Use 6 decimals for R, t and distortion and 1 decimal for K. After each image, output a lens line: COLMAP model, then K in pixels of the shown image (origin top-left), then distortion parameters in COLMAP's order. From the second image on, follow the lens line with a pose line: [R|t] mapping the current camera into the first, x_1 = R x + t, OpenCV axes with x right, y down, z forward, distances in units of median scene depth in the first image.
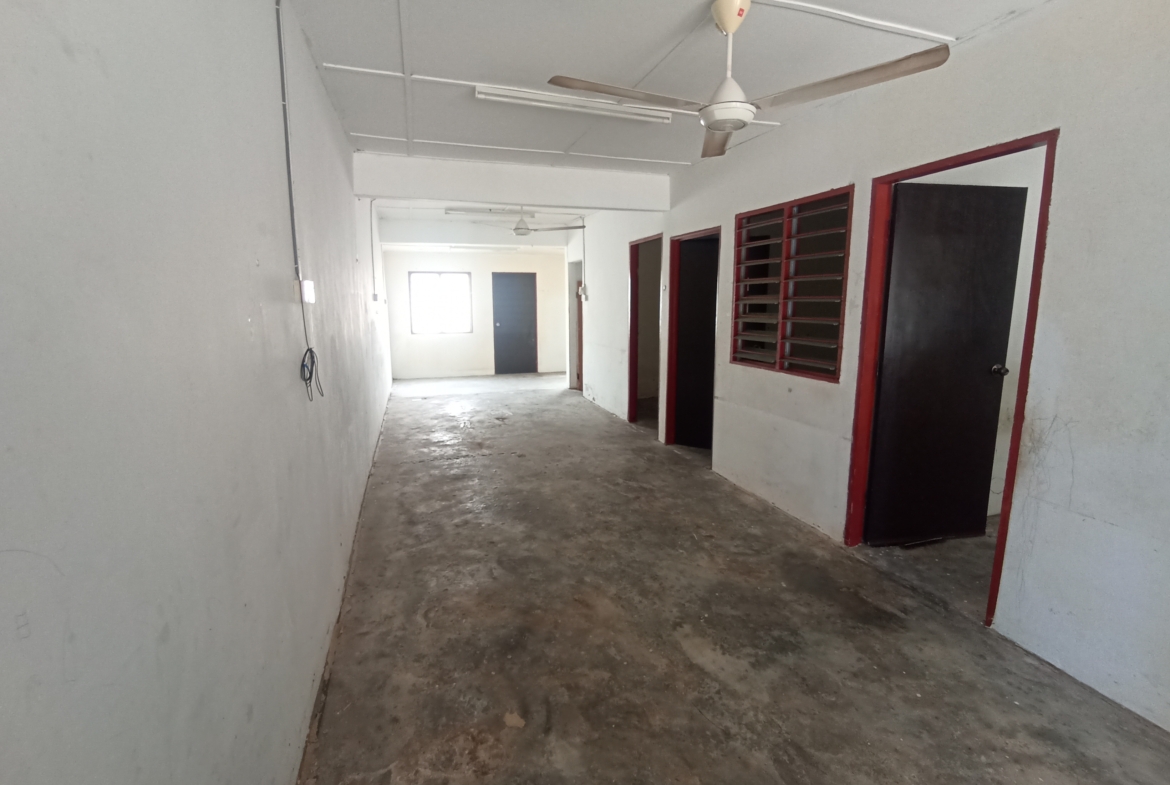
lens RADIAL K [[523.0, 0, 582.1], [0, 523.0, 388.0], [0, 0, 1]] dist [-0.034178, 0.017607]
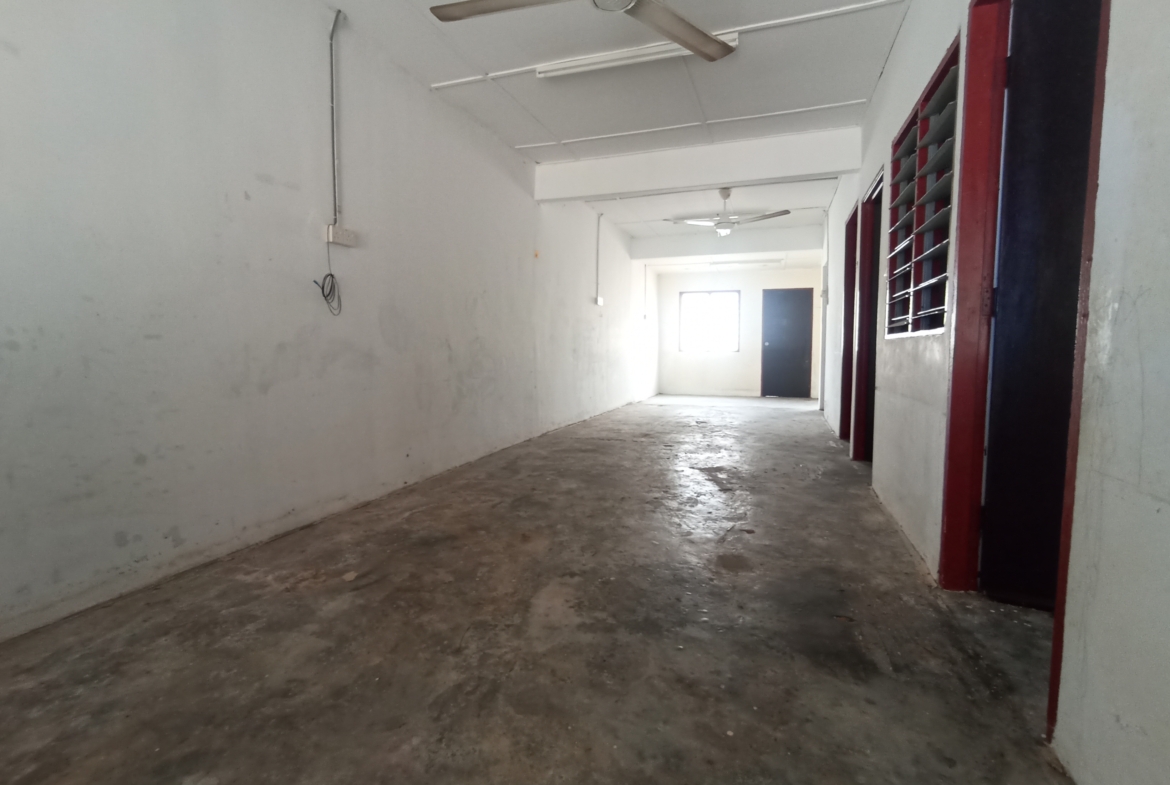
lens RADIAL K [[523.0, 0, 582.1], [0, 523.0, 388.0], [0, 0, 1]] dist [-0.034178, 0.017607]
pose [[0.790244, 0.048645, -0.610859, 0.679073], [-0.101321, 0.993496, -0.051959, 0.179996], [0.604358, 0.102953, 0.790033, 0.275718]]
